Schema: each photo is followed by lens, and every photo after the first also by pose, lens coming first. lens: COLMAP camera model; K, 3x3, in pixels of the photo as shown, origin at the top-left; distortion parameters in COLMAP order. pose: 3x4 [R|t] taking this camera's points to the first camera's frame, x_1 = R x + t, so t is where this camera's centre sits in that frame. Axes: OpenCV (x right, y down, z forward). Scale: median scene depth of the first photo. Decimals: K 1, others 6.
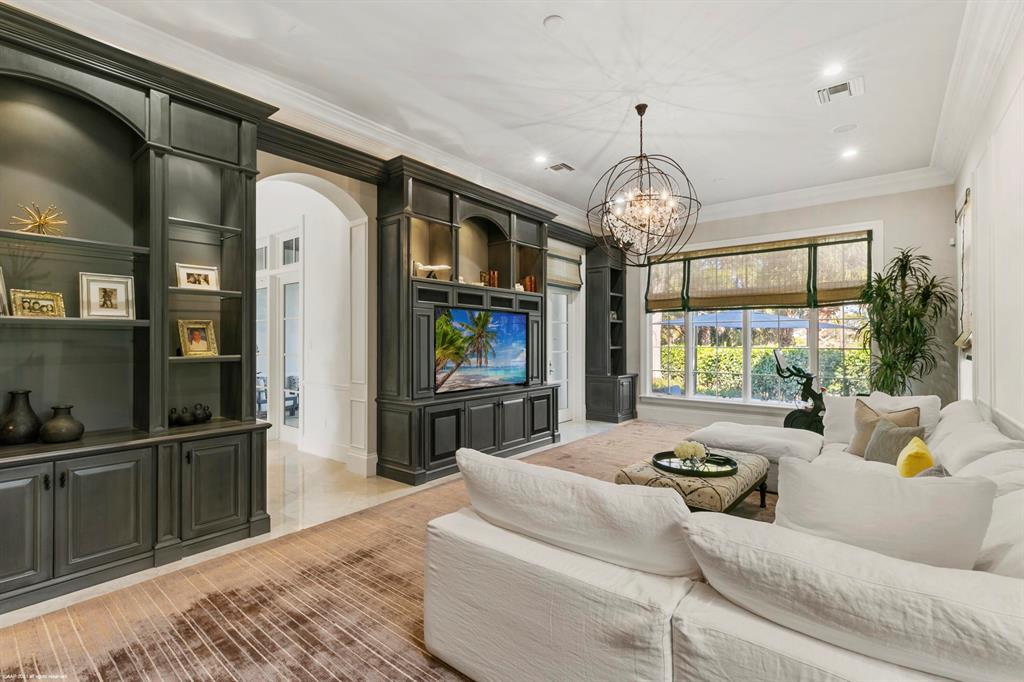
lens RADIAL K [[469.6, 0, 519.1], [0, 469.6, 339.5], [0, 0, 1]] dist [0.006450, -0.000591]
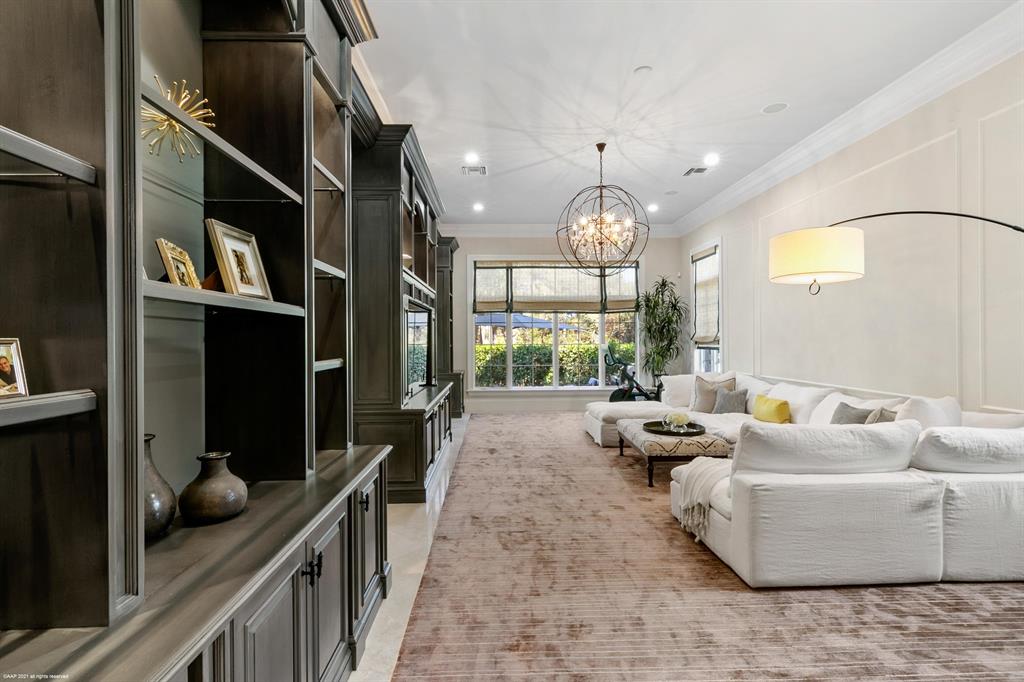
lens RADIAL K [[469.6, 0, 517.8], [0, 469.6, 340.8], [0, 0, 1]] dist [0.006450, -0.000591]
pose [[0.755114, -0.006313, 0.655563, -0.556822], [0.003347, 0.999978, 0.005774, 0.002015], [-0.655585, -0.002166, 0.755118, 0.178832]]
